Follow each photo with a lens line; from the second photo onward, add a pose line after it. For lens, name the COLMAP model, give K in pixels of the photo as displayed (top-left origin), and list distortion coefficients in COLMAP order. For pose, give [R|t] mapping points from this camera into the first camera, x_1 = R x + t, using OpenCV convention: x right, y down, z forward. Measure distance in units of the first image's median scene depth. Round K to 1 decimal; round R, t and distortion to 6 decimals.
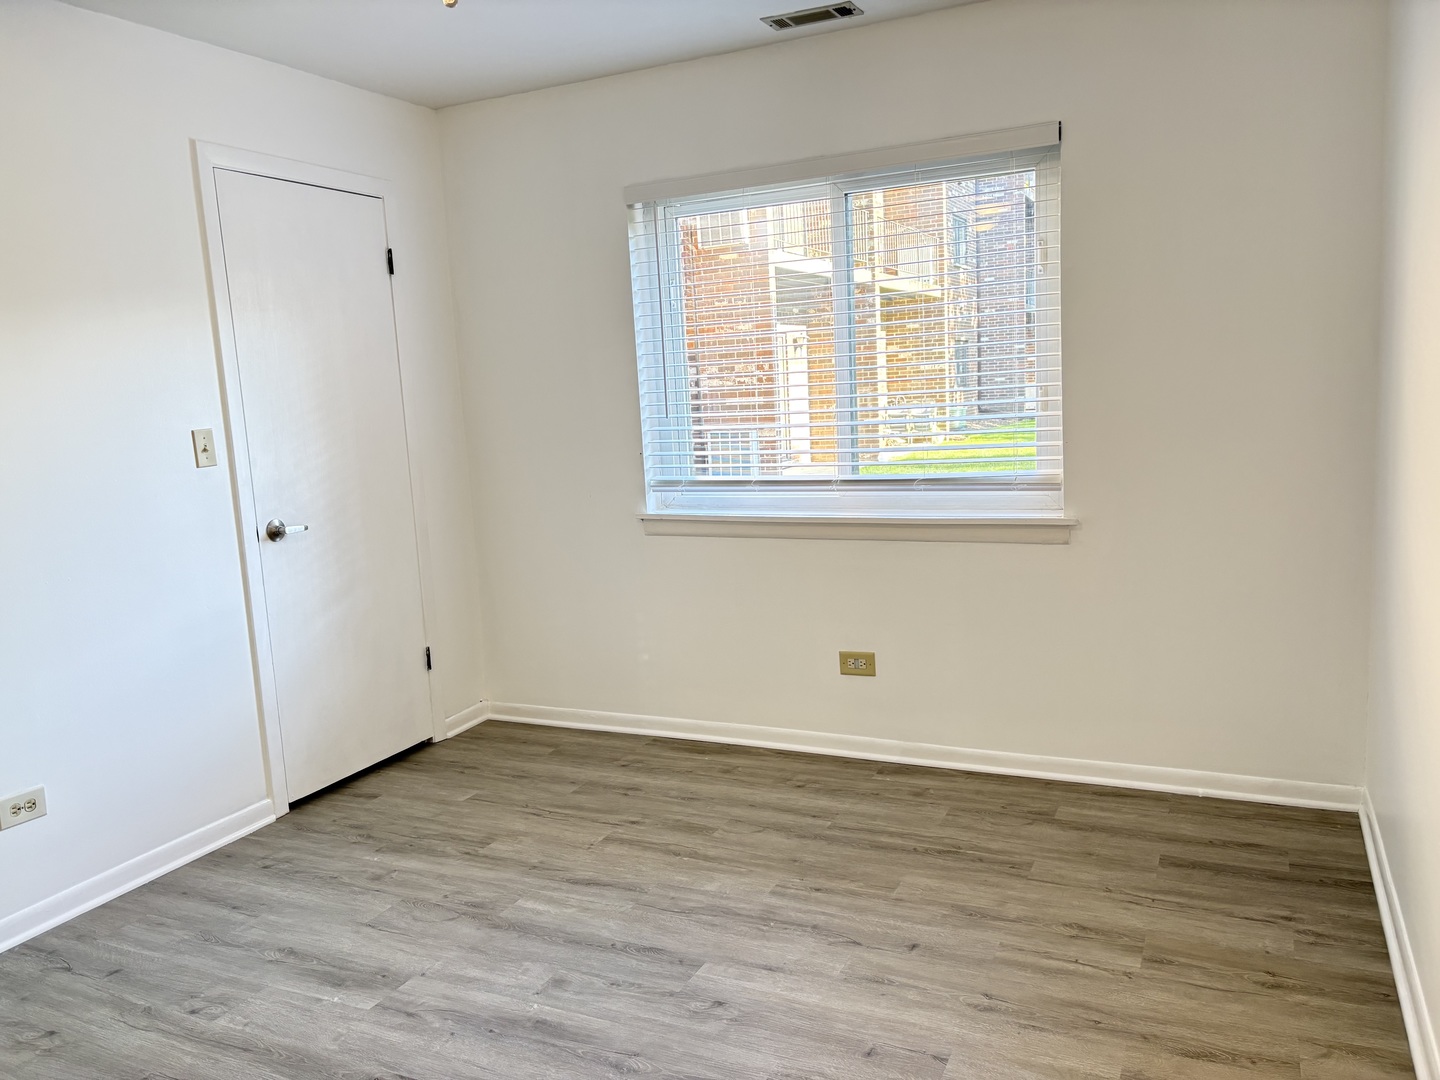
lens RADIAL K [[1102.0, 0, 725.0], [0, 1102.0, 538.5], [0, 0, 1]] dist [0.054445, -0.049798]
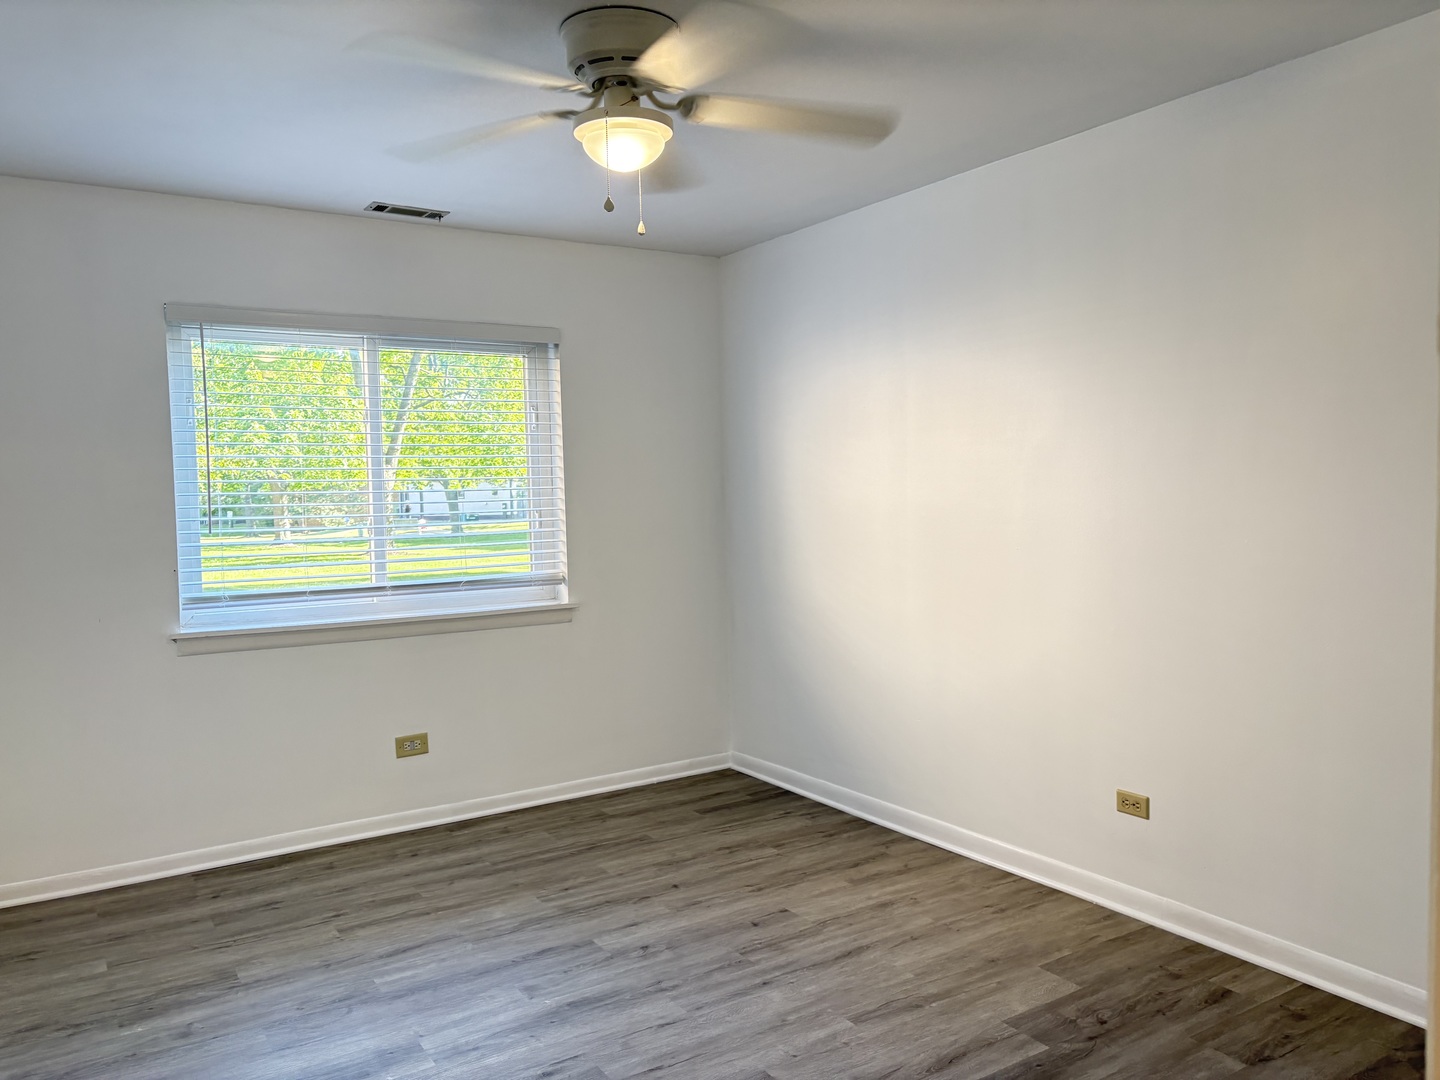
lens RADIAL K [[1102.0, 0, 715.6], [0, 1102.0, 543.2], [0, 0, 1]] dist [0.054445, -0.049798]
pose [[0.523475, 0.000824, 0.852041, -0.807728], [0.118337, 0.990238, -0.073661, 0.031982], [-0.843783, 0.139388, 0.518267, 0.120711]]
